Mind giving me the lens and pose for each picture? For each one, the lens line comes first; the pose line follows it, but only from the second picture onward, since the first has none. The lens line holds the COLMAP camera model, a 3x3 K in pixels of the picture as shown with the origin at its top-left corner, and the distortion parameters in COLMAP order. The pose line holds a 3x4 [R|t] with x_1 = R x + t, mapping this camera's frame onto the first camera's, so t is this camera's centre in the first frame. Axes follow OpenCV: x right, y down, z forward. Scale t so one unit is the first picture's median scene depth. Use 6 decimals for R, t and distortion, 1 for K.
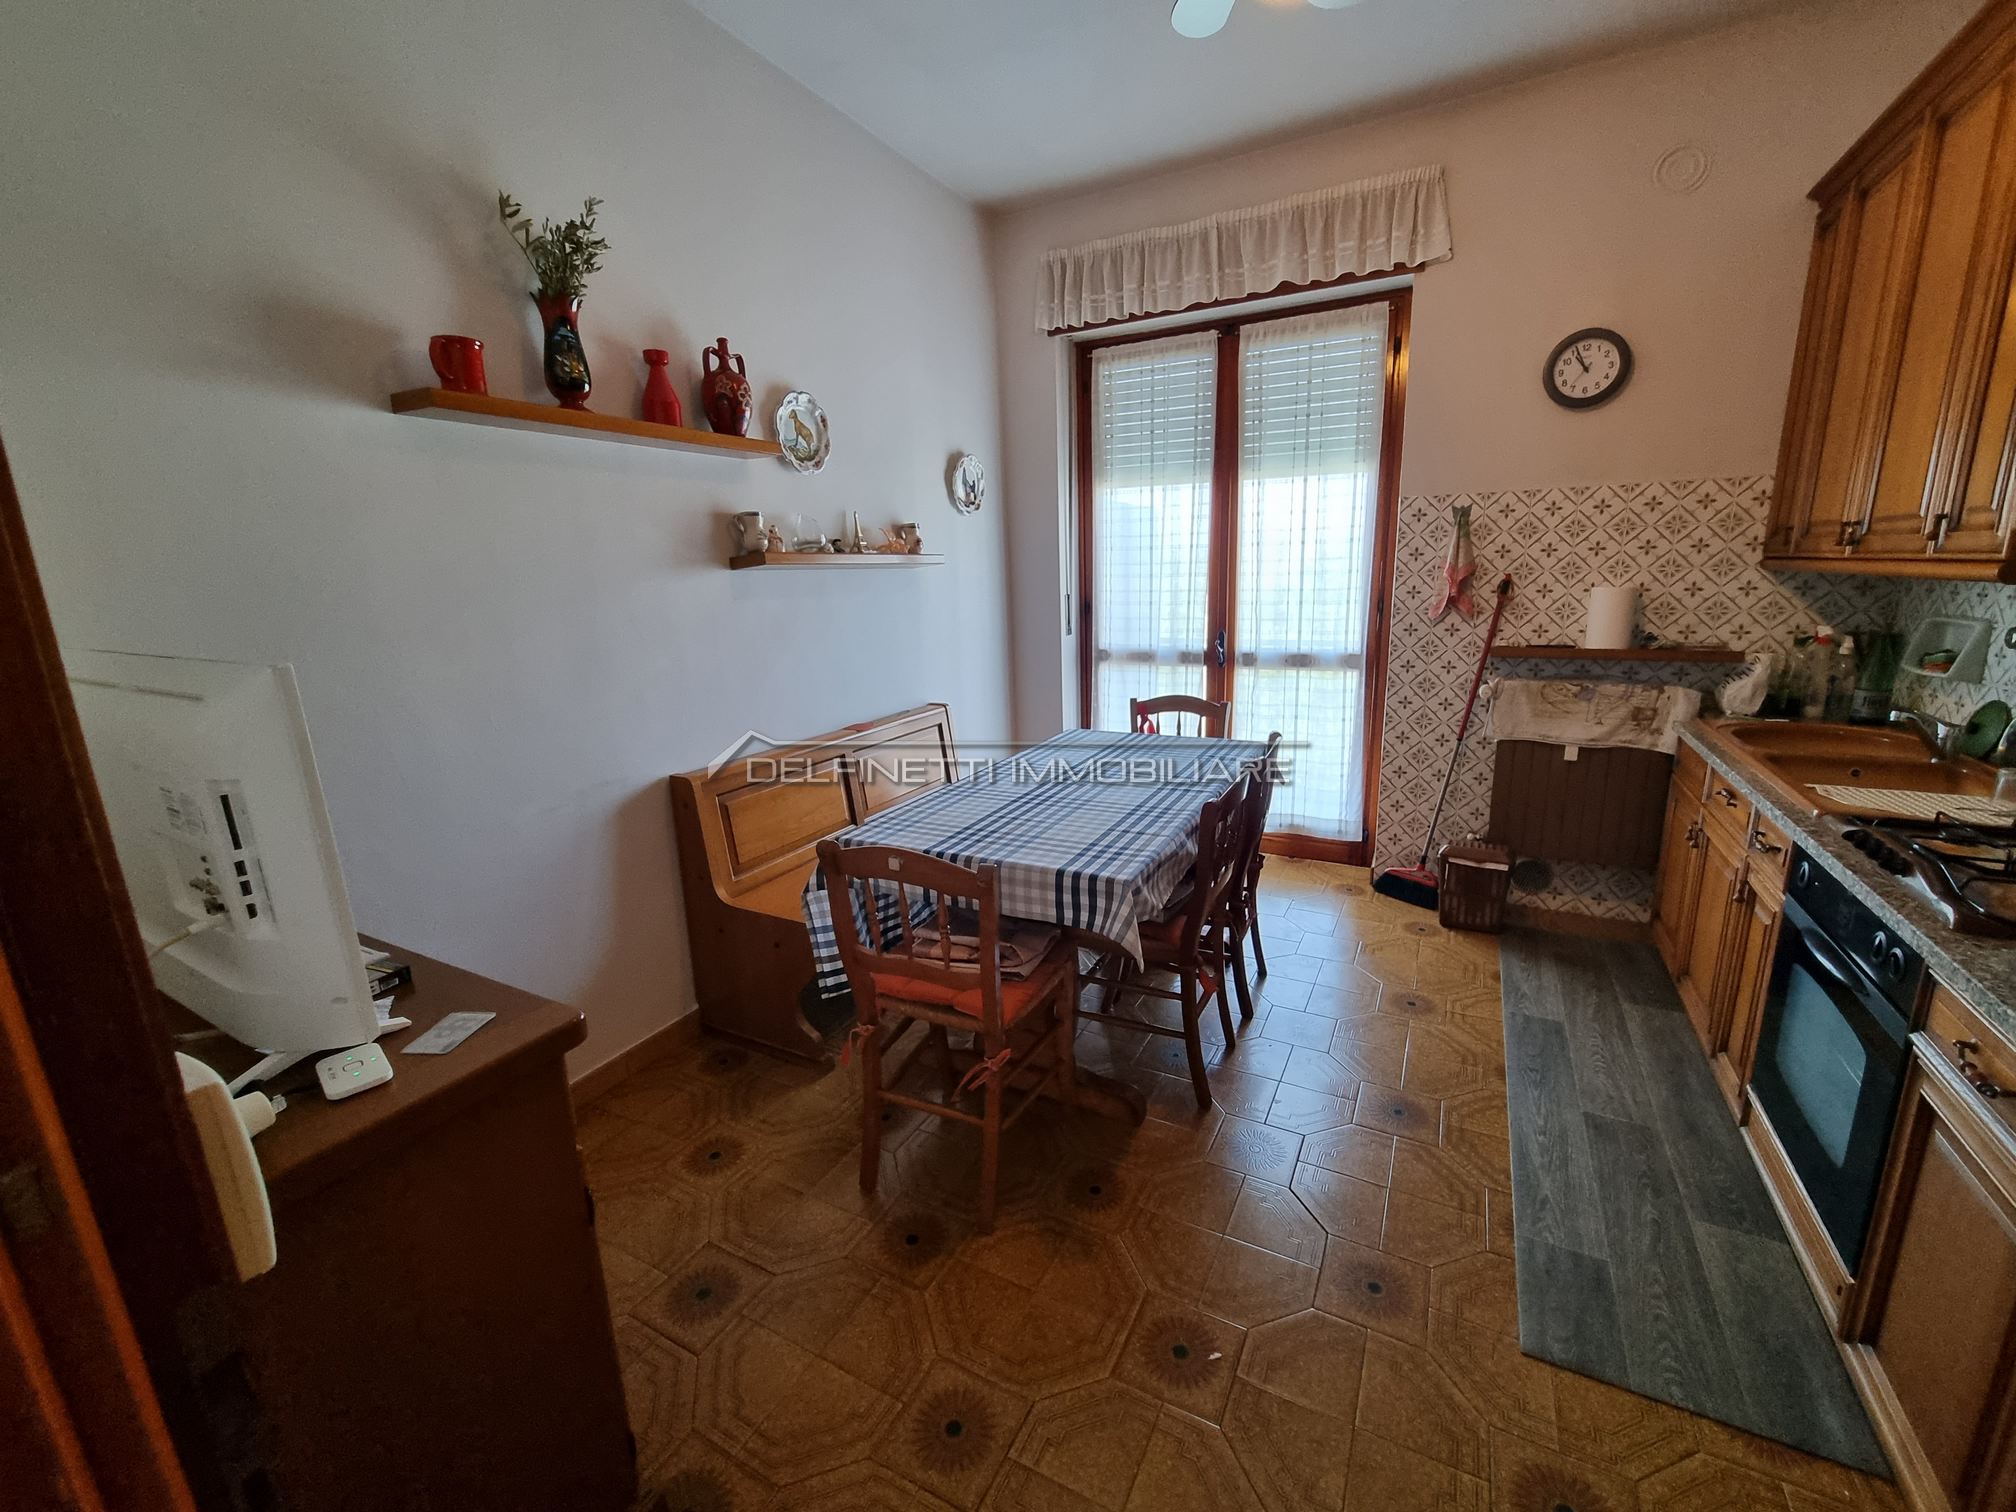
lens RADIAL K [[820.3, 0, 1000.0], [0, 820.3, 753.3], [0, 0, 1]] dist [0.000055, -0.001042]
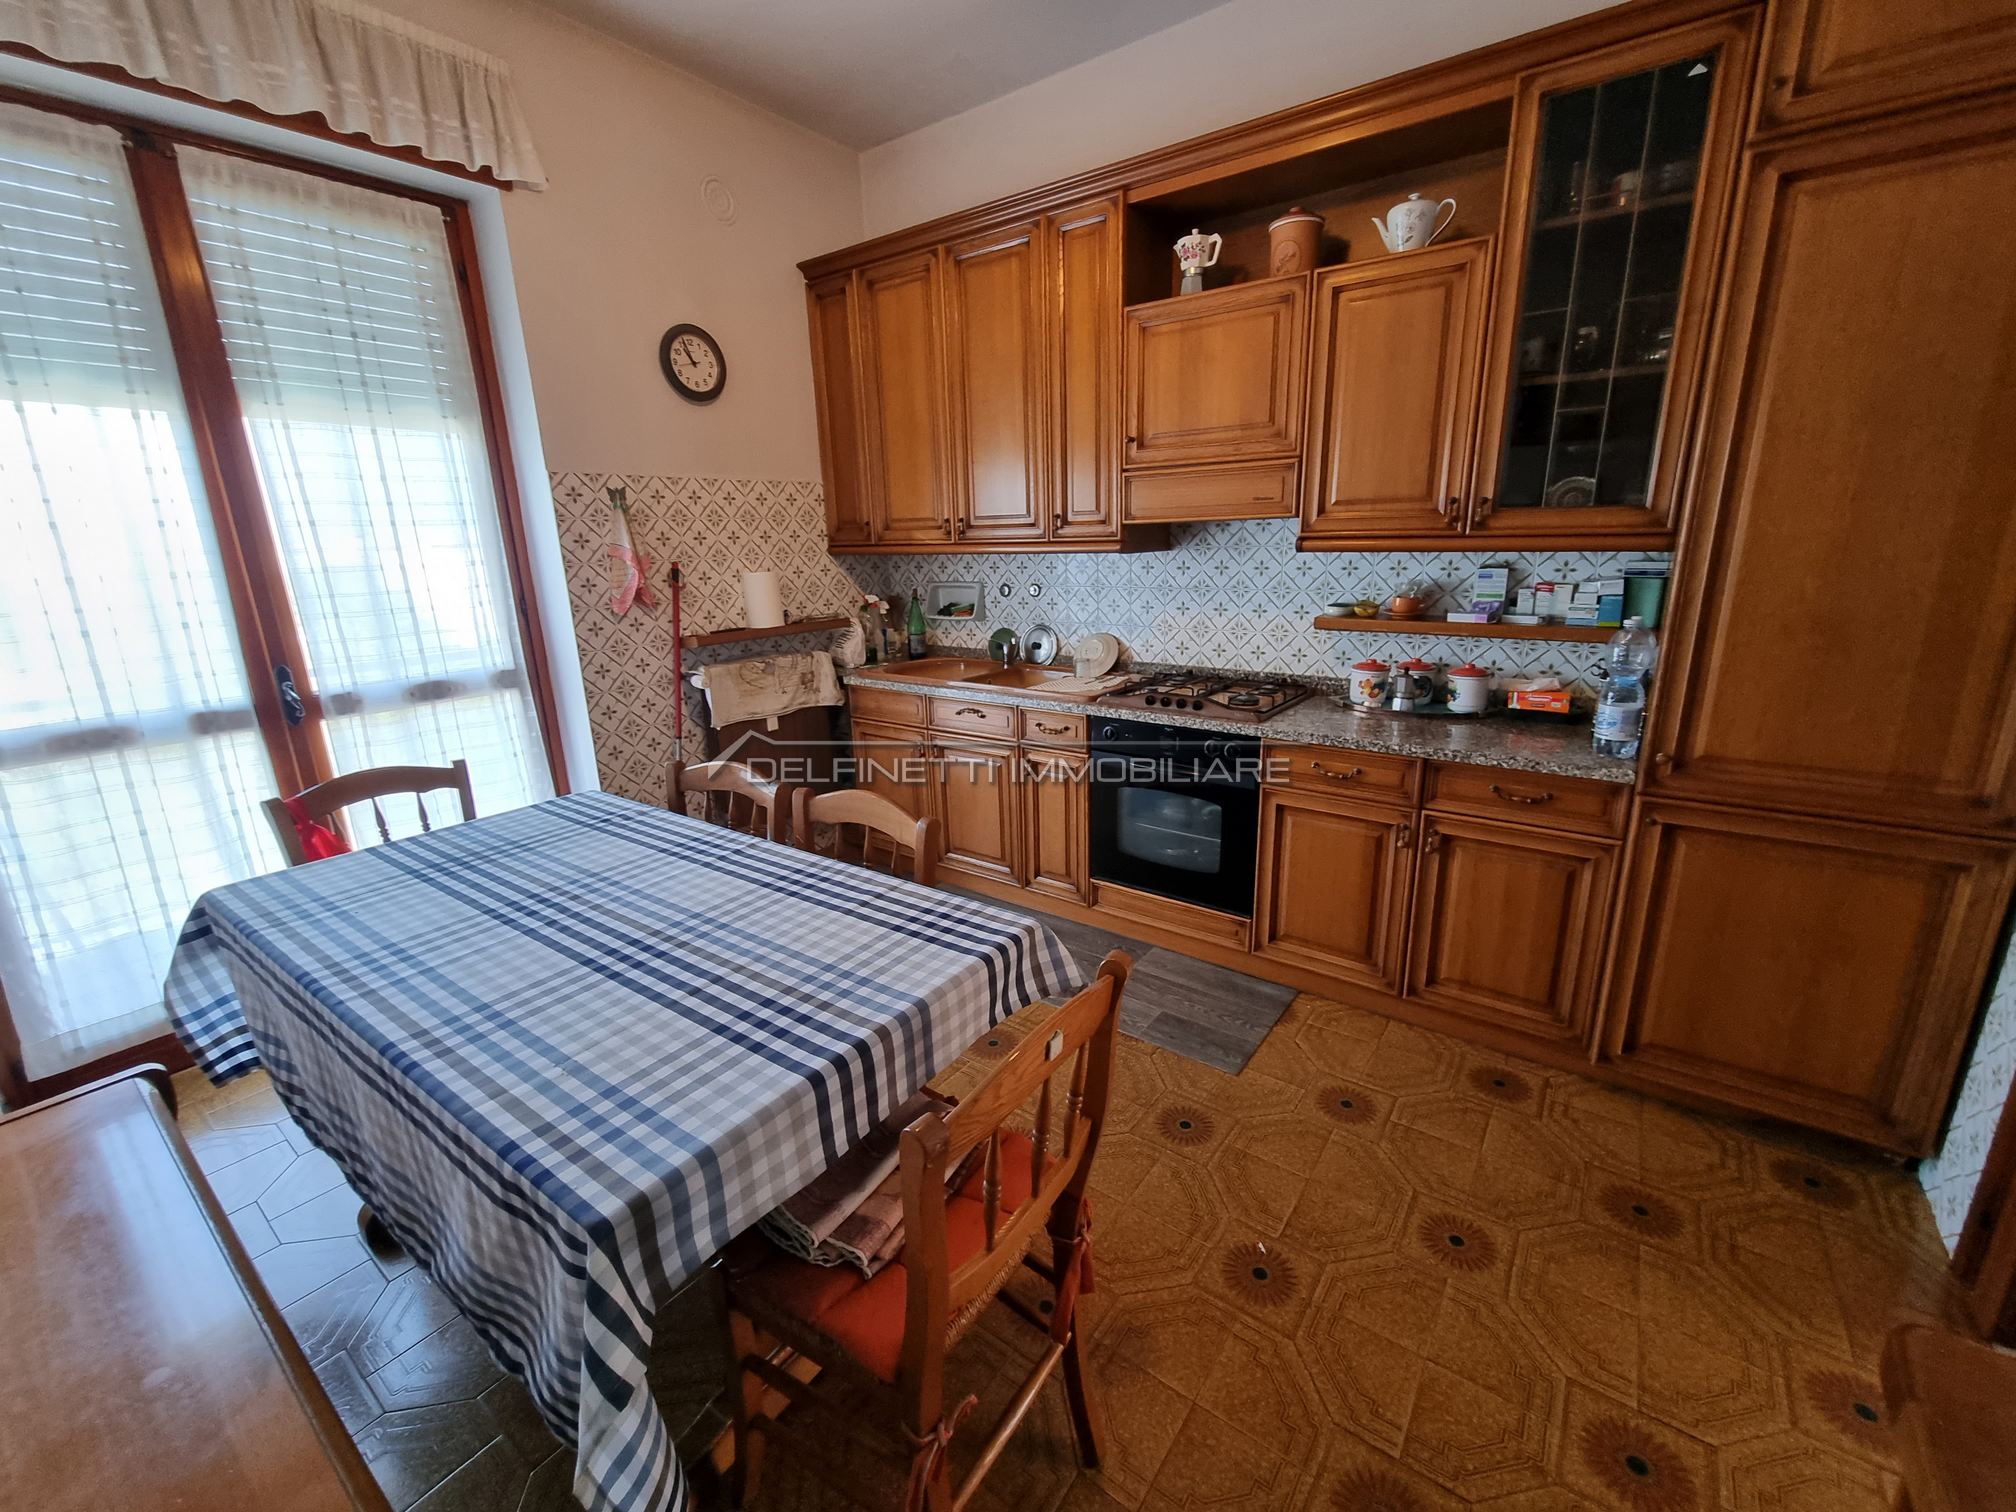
lens RADIAL K [[843.3, 0, 1023.6], [0, 843.3, 755.6], [0, 0, 1]] dist [0.011578, -0.007993]
pose [[0.116925, -0.228317, 0.966540, -0.396213], [0.239906, 0.950887, 0.195598, -0.107663], [-0.963729, 0.209008, 0.165957, 0.533671]]
